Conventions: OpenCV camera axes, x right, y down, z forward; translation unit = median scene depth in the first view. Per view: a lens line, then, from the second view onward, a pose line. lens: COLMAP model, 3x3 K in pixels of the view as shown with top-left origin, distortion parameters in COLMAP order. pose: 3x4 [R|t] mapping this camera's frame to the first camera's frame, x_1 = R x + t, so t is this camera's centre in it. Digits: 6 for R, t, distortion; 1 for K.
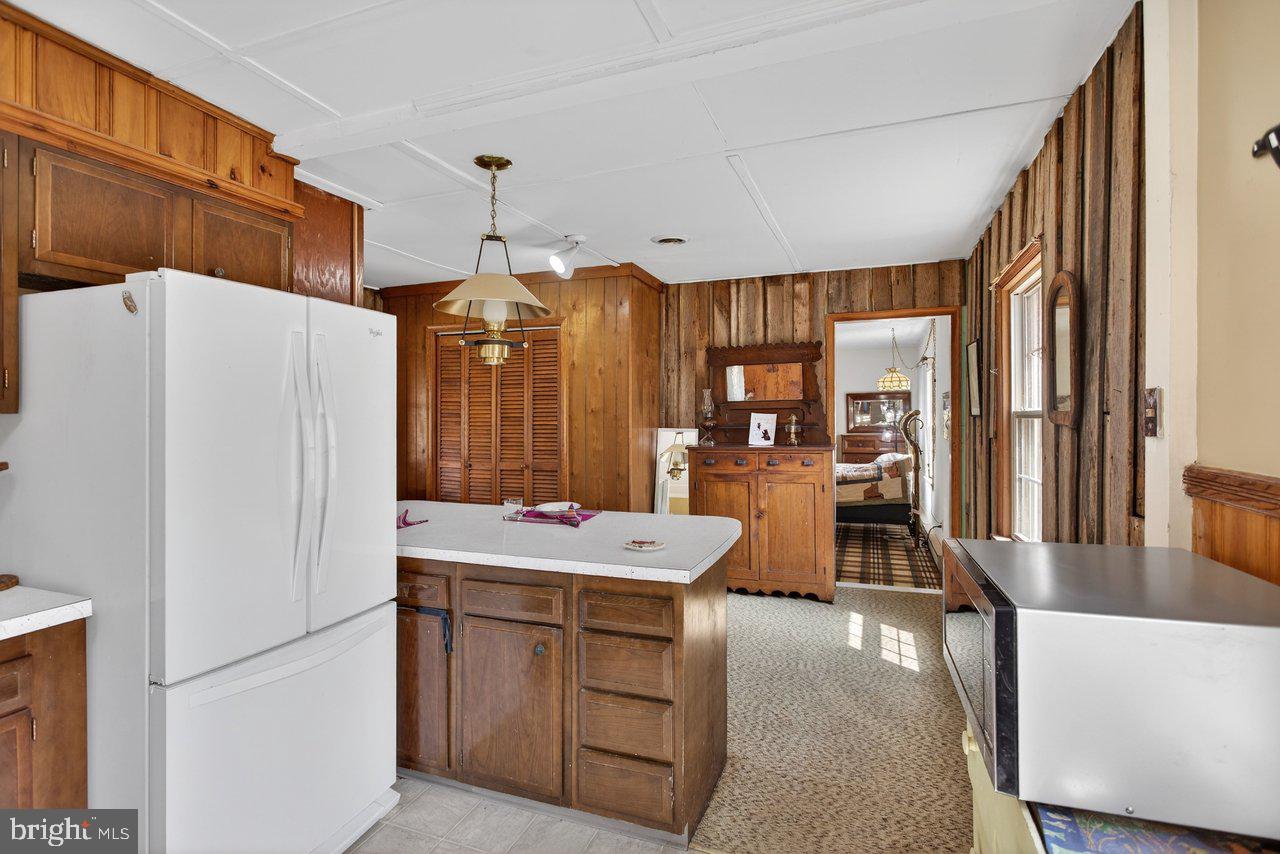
lens RADIAL K [[610.9, 0, 639.0], [0, 610.9, 420.4], [0, 0, 1]] dist [-0.013260, 0.002521]
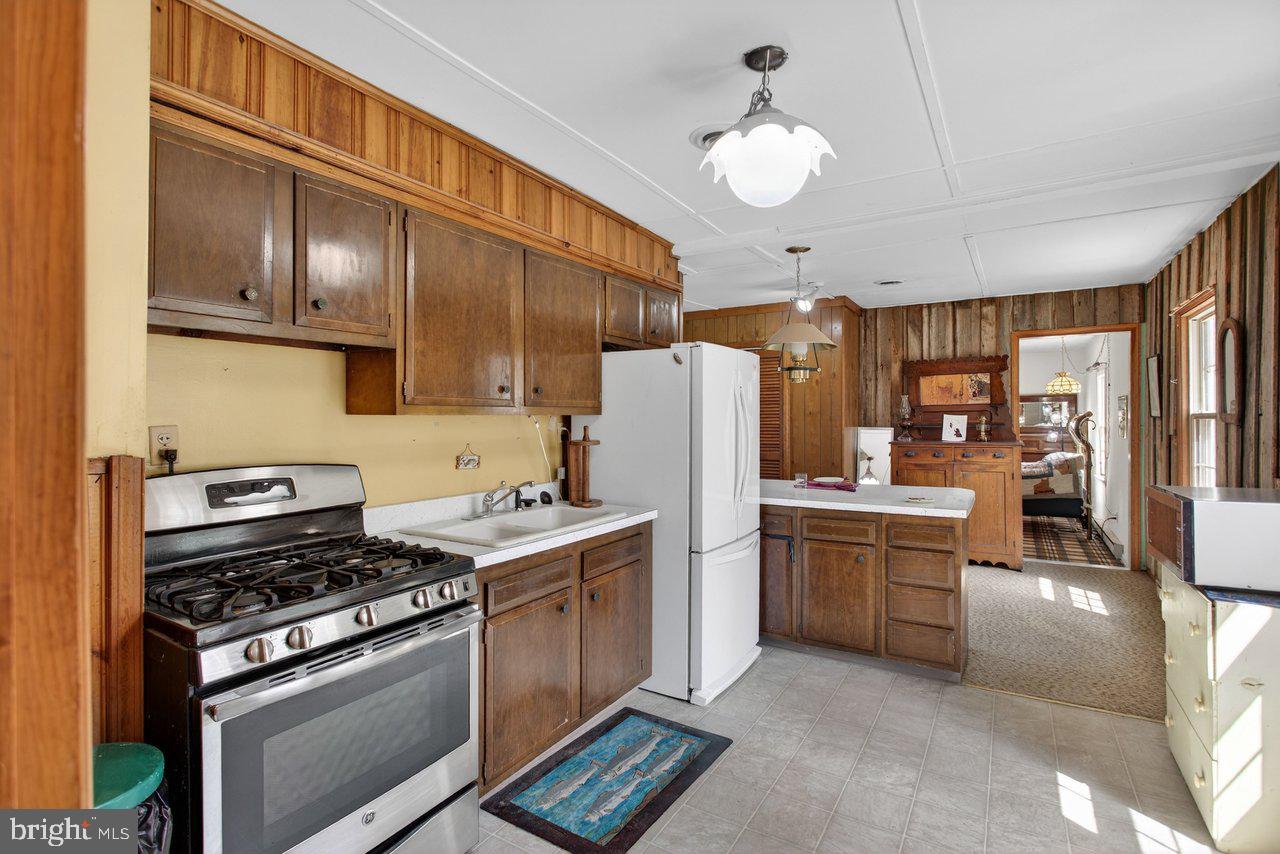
lens RADIAL K [[610.9, 0, 637.0], [0, 610.9, 420.6], [0, 0, 1]] dist [-0.013260, 0.002521]
pose [[0.981988, 0.001306, -0.188936, -0.226614], [-0.001795, 0.999995, -0.002420, 0.004424], [0.188932, 0.002716, 0.981986, -0.368597]]
